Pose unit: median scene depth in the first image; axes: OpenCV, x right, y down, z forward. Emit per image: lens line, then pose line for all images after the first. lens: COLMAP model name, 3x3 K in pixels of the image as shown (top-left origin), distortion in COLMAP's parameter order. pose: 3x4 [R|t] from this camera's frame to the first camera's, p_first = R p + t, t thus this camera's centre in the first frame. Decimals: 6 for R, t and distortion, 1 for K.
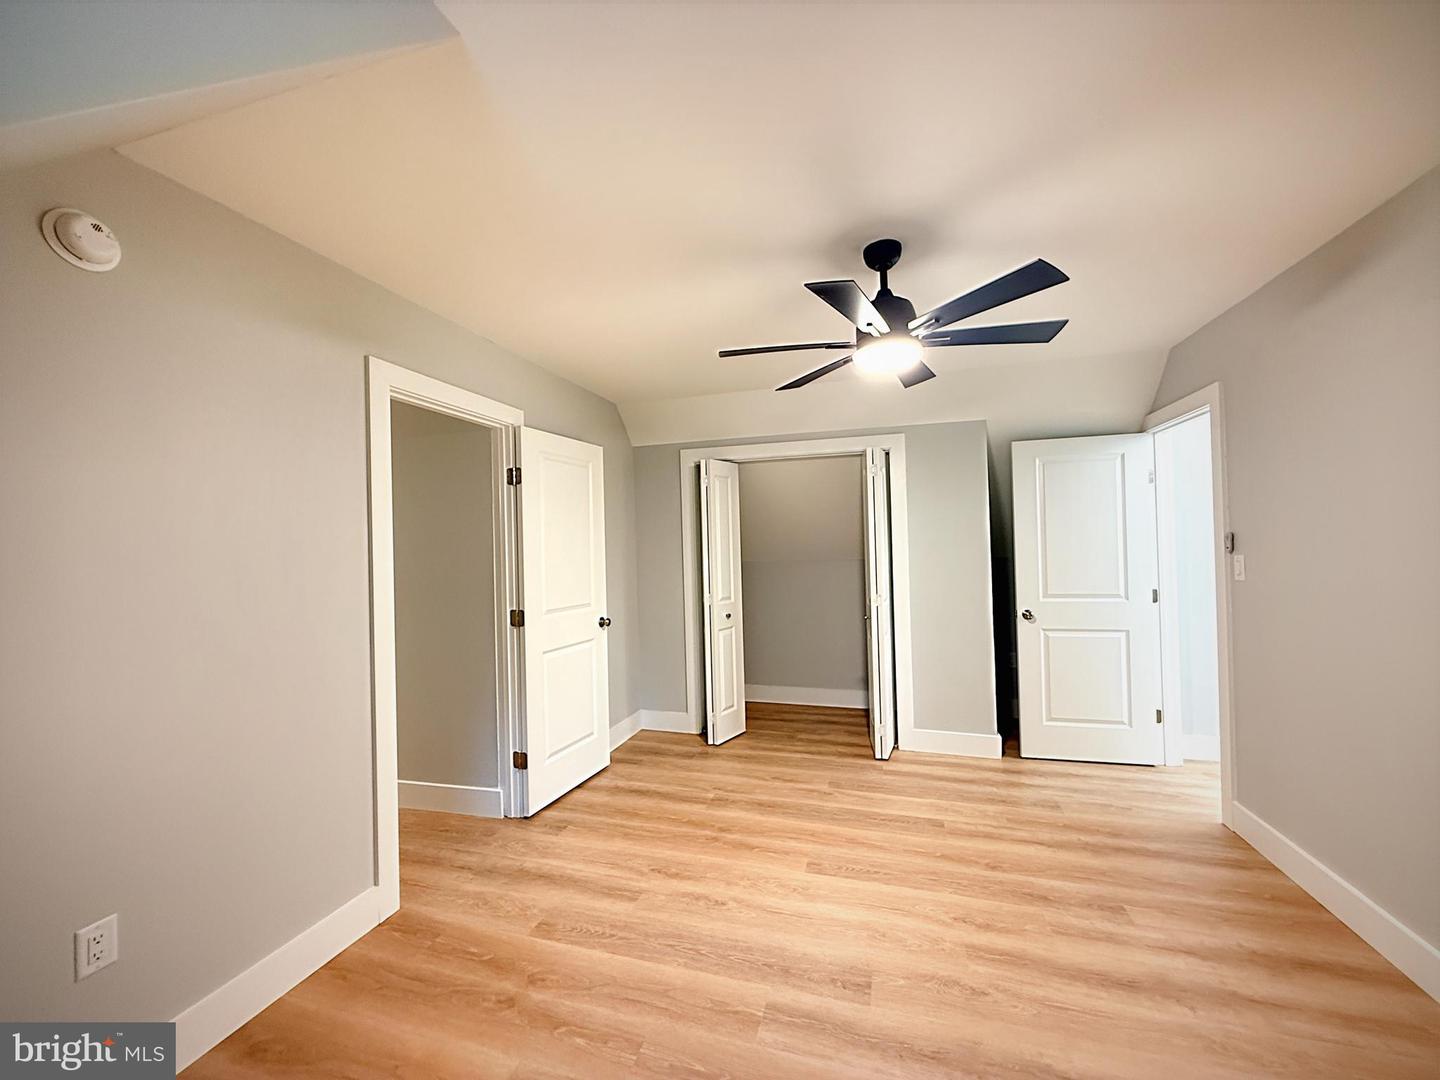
lens RADIAL K [[571.6, 0, 721.5], [0, 571.6, 542.7], [0, 0, 1]] dist [-0.003145, 0.000354]
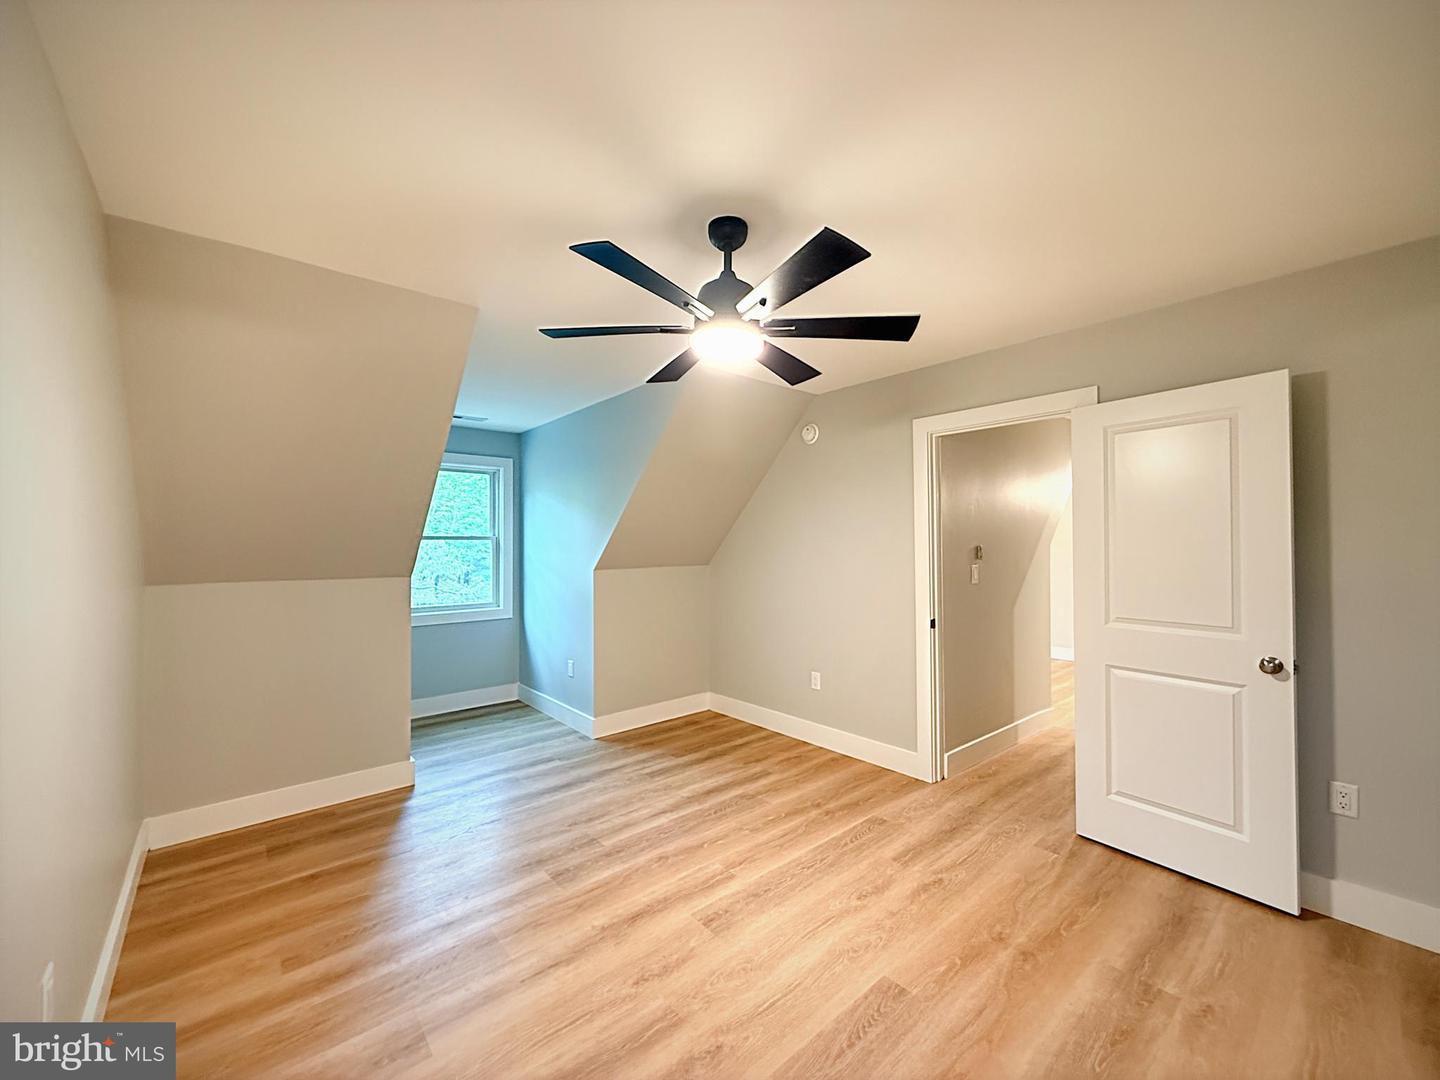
lens RADIAL K [[571.6, 0, 719.7], [0, 571.6, 540.5], [0, 0, 1]] dist [-0.003145, 0.000354]
pose [[-0.537338, 0.020239, -0.843124, 1.068041], [0.023519, 0.999683, 0.009009, -0.020751], [0.843039, -0.014988, -0.537643, 1.464262]]
